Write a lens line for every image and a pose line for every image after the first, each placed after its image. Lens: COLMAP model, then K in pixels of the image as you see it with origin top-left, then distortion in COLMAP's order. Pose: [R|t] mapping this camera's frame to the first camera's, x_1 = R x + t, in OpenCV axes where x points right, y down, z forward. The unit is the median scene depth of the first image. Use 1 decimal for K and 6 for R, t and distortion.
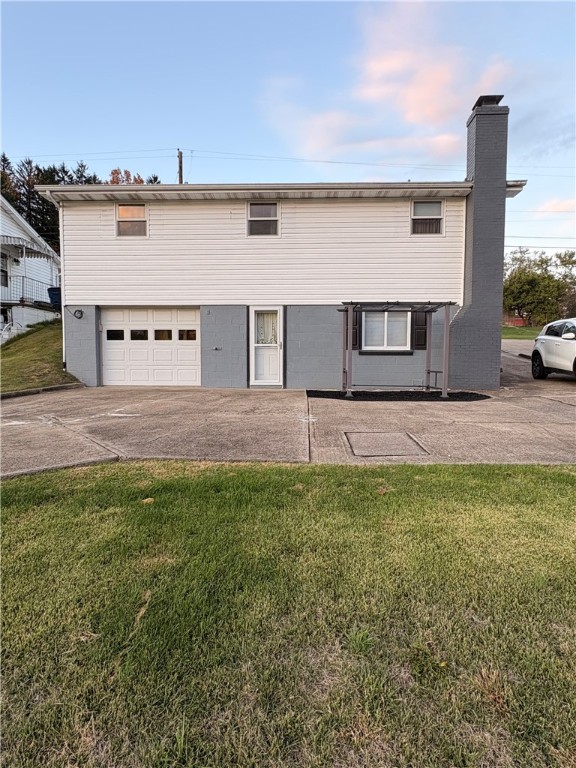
lens RADIAL K [[431.5, 0, 288.0], [0, 431.5, 384.0], [0, 0, 1]] dist [-0.008708, 0.000191]
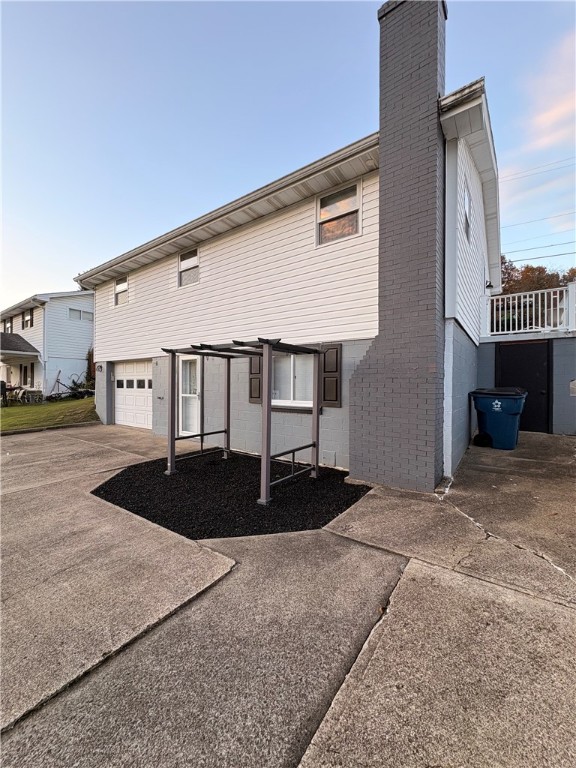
lens RADIAL K [[306.8, 0, 288.0], [0, 306.8, 384.0], [0, 0, 1]] dist [0.001839, 0.000203]
pose [[0.840412, -0.001037, -0.541947, 0.508107], [-0.033316, 0.998008, -0.053574, -0.087189], [0.540923, 0.063080, 0.838704, 0.549239]]
